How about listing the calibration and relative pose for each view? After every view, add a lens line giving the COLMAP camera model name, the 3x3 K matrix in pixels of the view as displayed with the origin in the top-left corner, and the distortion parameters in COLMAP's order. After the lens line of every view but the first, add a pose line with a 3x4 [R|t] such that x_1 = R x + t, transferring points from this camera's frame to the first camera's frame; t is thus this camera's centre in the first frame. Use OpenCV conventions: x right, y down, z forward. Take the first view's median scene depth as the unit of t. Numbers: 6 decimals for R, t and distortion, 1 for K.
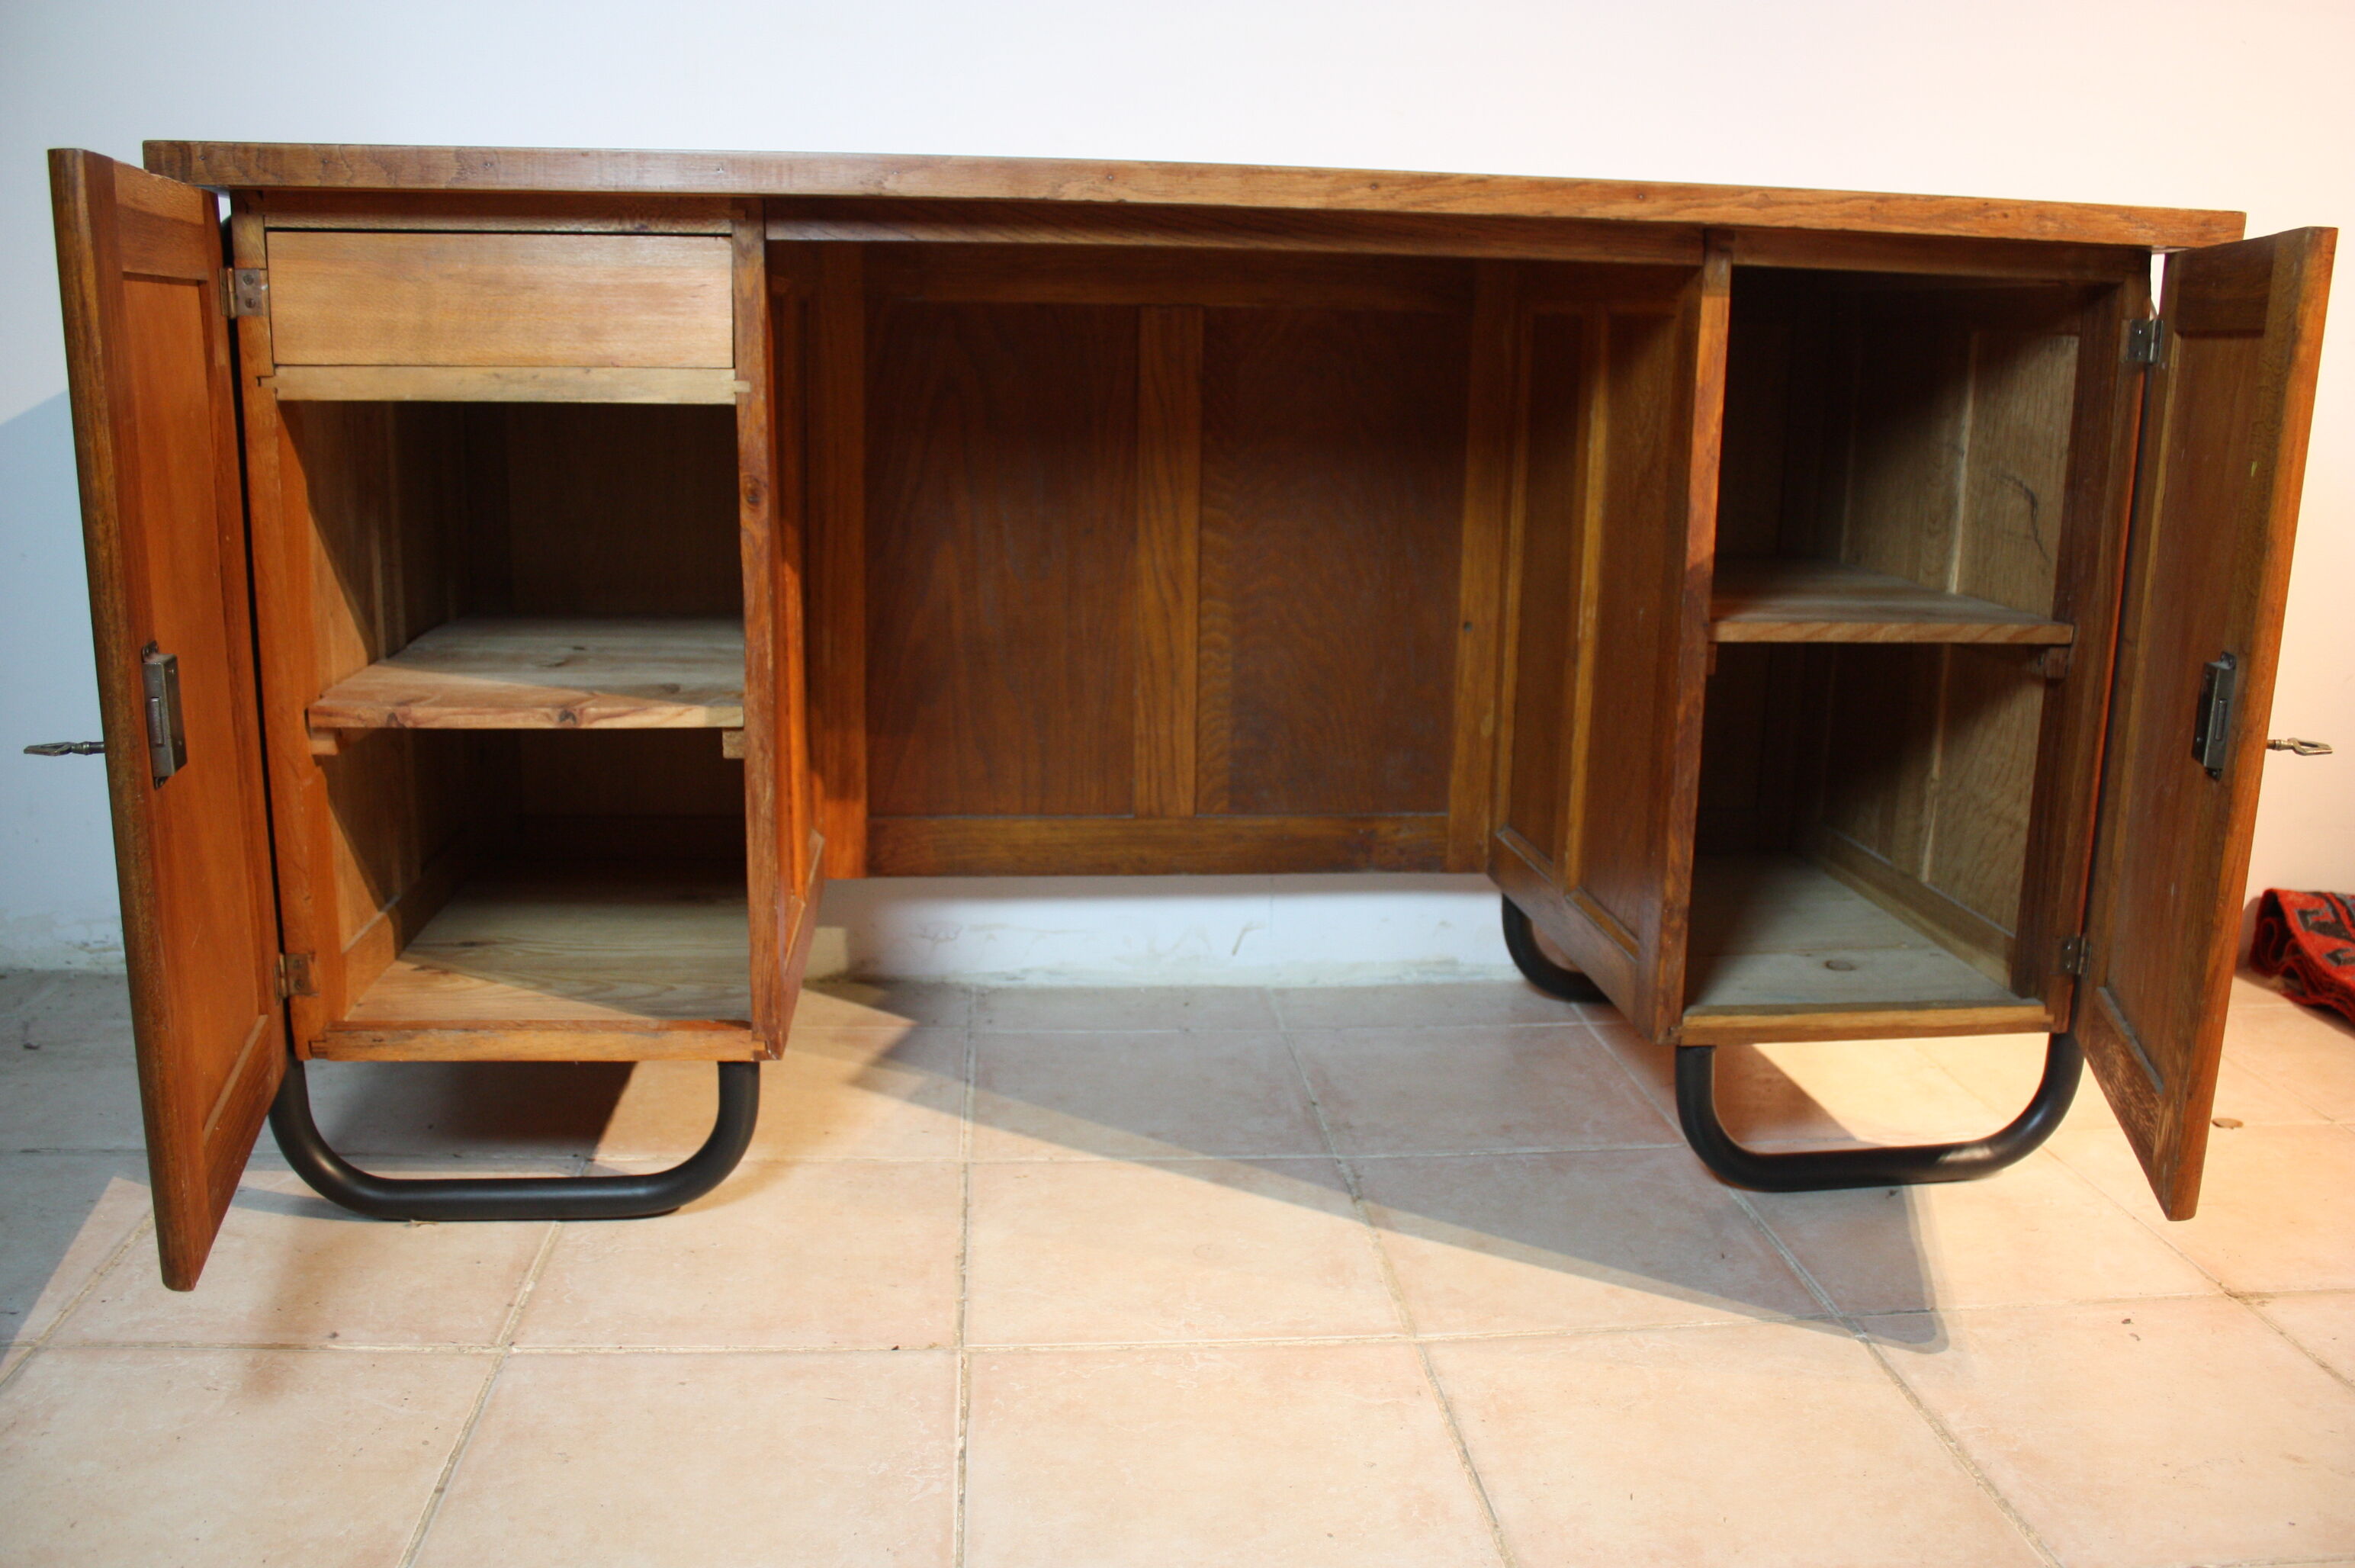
lens RADIAL K [[1942.5, 0, 1177.5], [0, 1942.5, 784.0], [0, 0, 1]] dist [-0.091085, 0.003765]
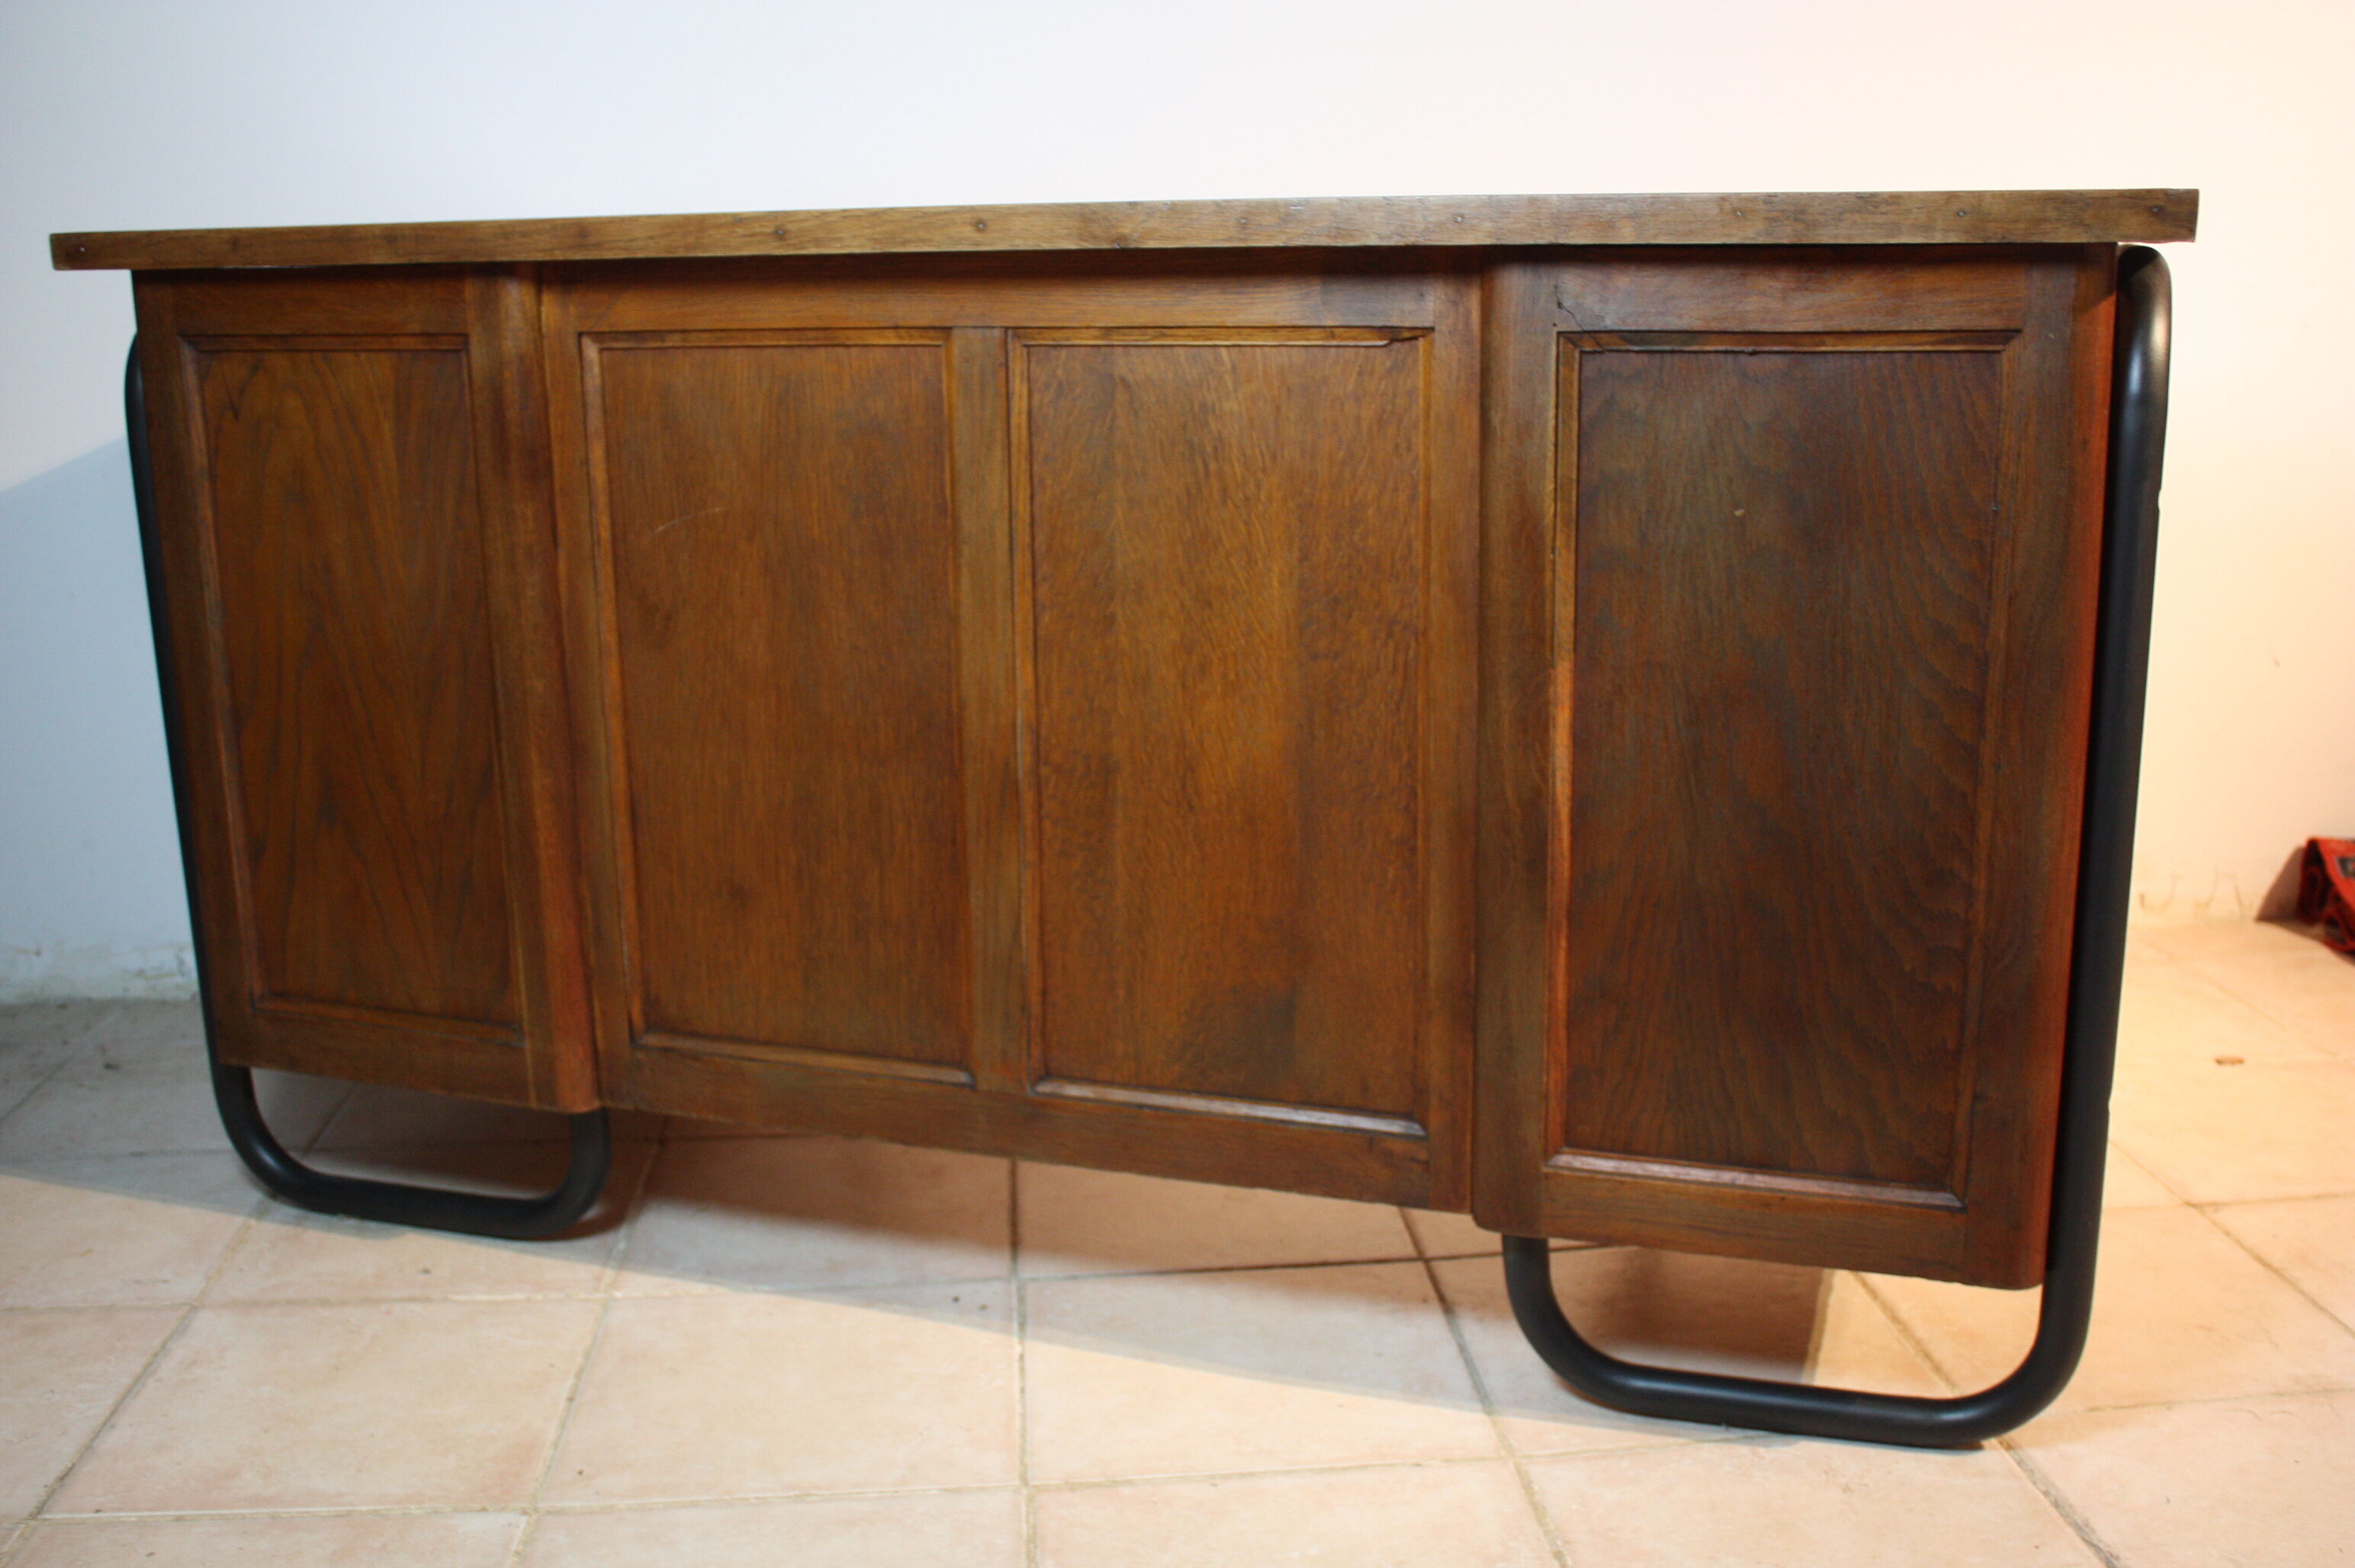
lens RADIAL K [[2356.2, 0, 1191.2], [0, 2356.2, 827.1], [0, 0, 1]] dist [-0.157634, 0.161442]
pose [[0.999052, -0.038307, -0.020688, 0.027247], [0.038617, 0.999145, 0.014786, 0.015494], [0.020104, -0.015571, 0.999677, -0.348751]]
